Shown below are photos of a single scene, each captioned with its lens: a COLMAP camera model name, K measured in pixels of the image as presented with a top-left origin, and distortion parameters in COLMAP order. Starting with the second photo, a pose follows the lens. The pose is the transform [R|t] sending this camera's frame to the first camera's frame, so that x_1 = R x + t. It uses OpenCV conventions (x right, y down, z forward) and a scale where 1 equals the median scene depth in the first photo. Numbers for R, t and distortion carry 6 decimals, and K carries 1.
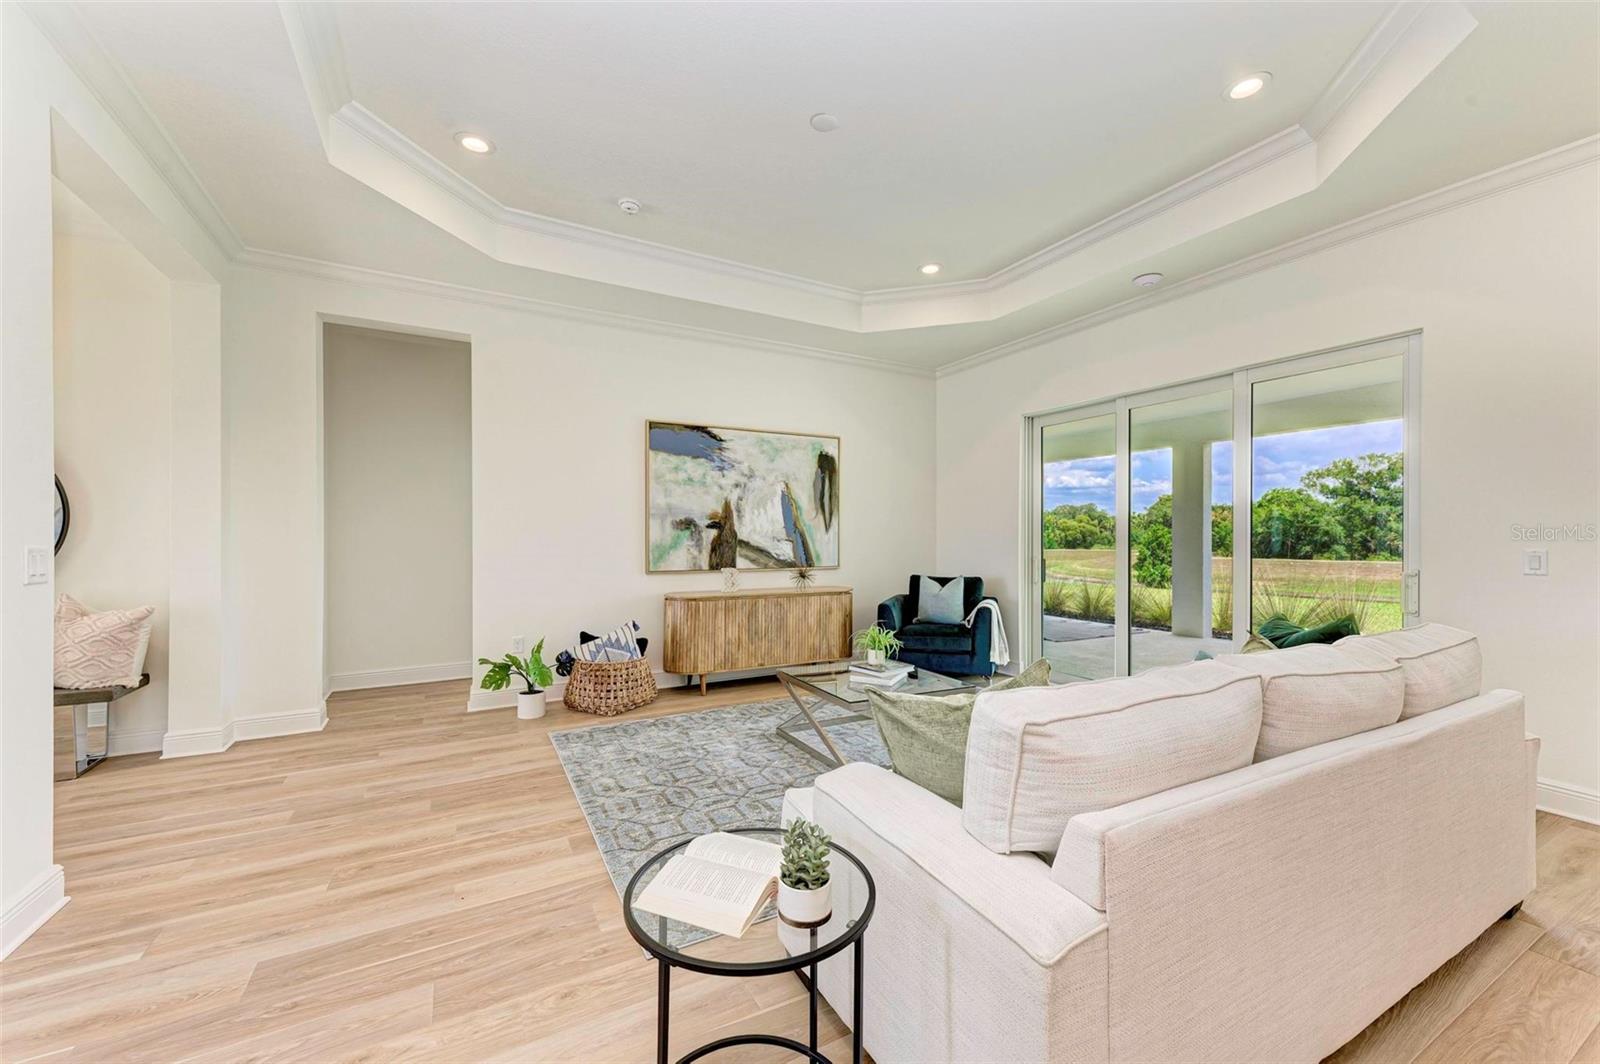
lens RADIAL K [[625.4, 0, 800.0], [0, 625.4, 532.0], [0, 0, 1]] dist [0.003263, 0.000164]
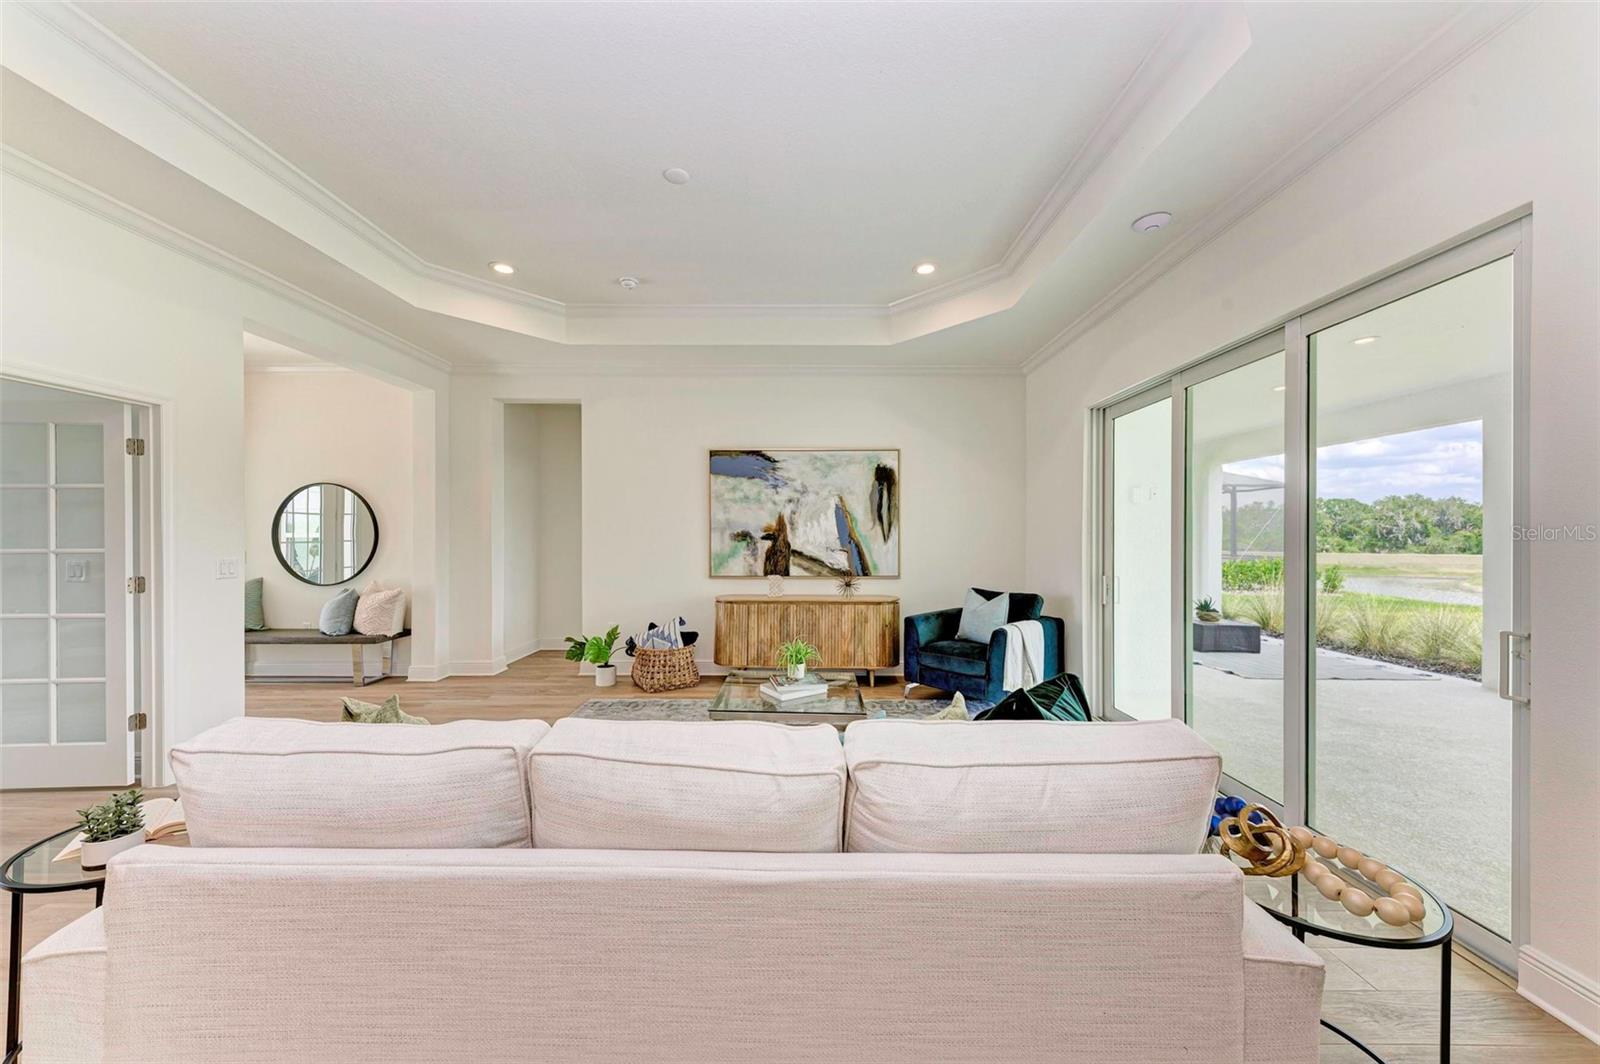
lens RADIAL K [[565.0, 0, 801.9], [0, 565.0, 534.6], [0, 0, 1]] dist [0.003305, 0.000051]
pose [[0.871514, -0.002853, -0.490363, 0.414847], [0.003501, 0.999994, 0.000404, -0.015107], [0.490359, -0.002069, 0.871518, 0.138206]]
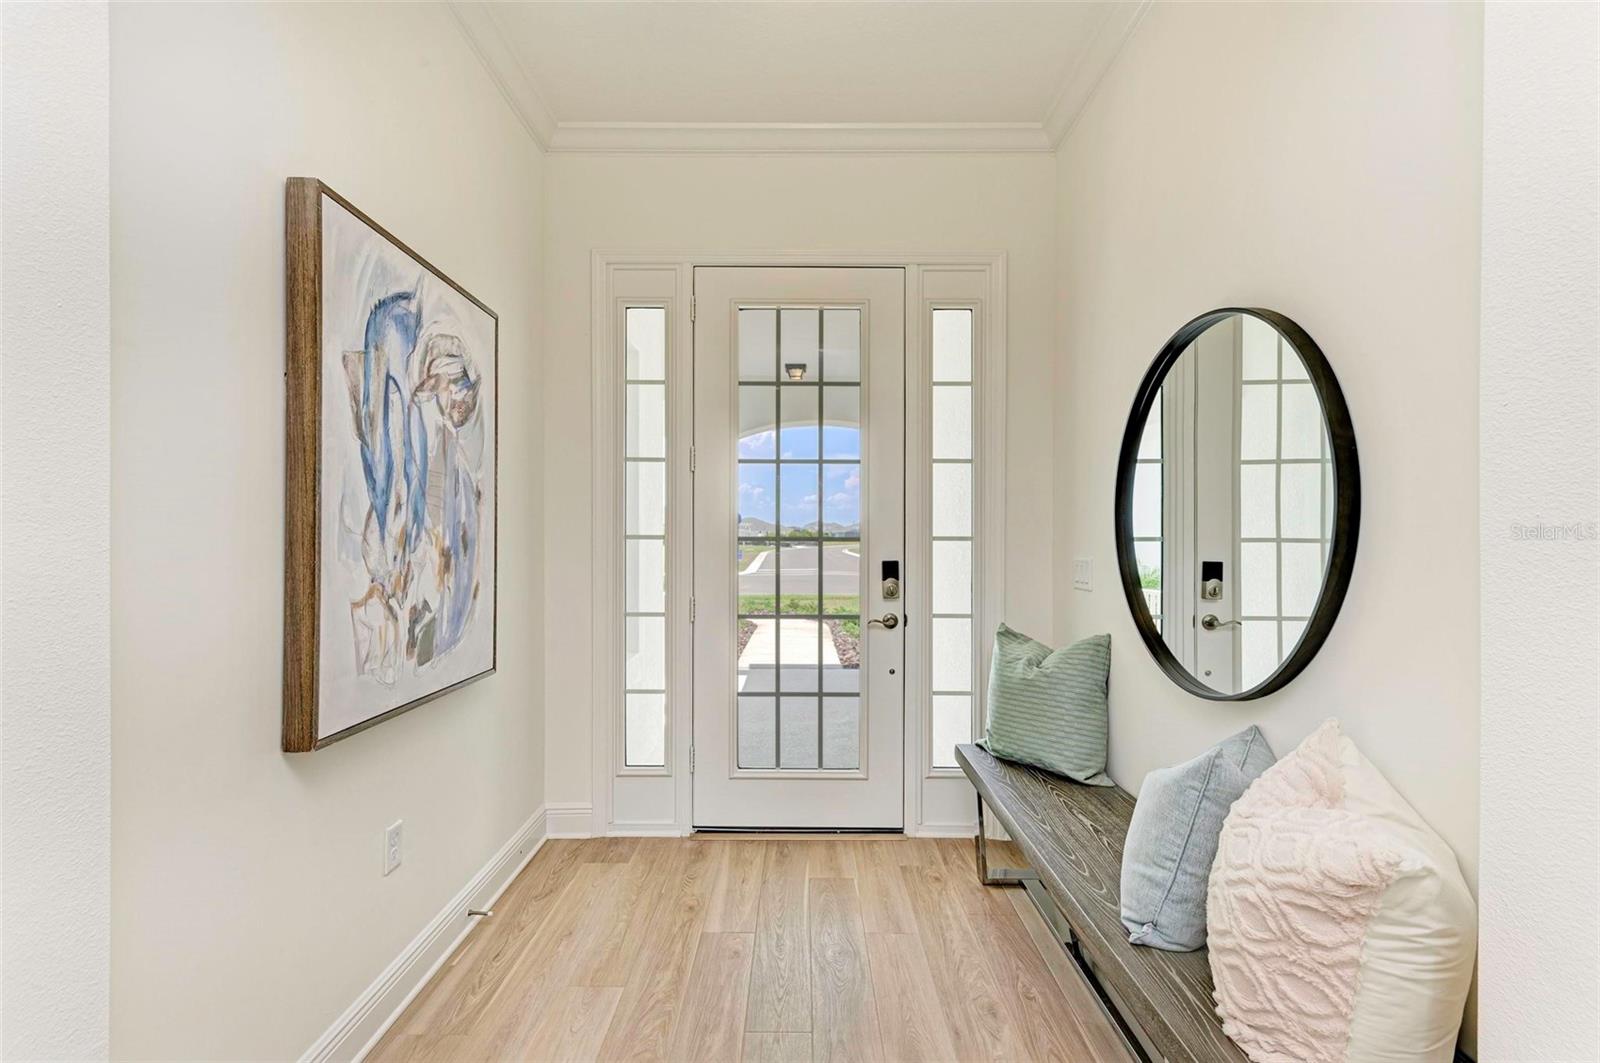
lens RADIAL K [[729.5, 0, 800.0], [0, 729.5, 531.5], [0, 0, 1]] dist [-0.000079, -0.000025]
pose [[-0.488211, -0.001239, -0.872725, -0.434245], [0.001766, 0.999996, -0.002407, -0.005934], [0.872724, -0.002716, -0.488207, 0.611106]]
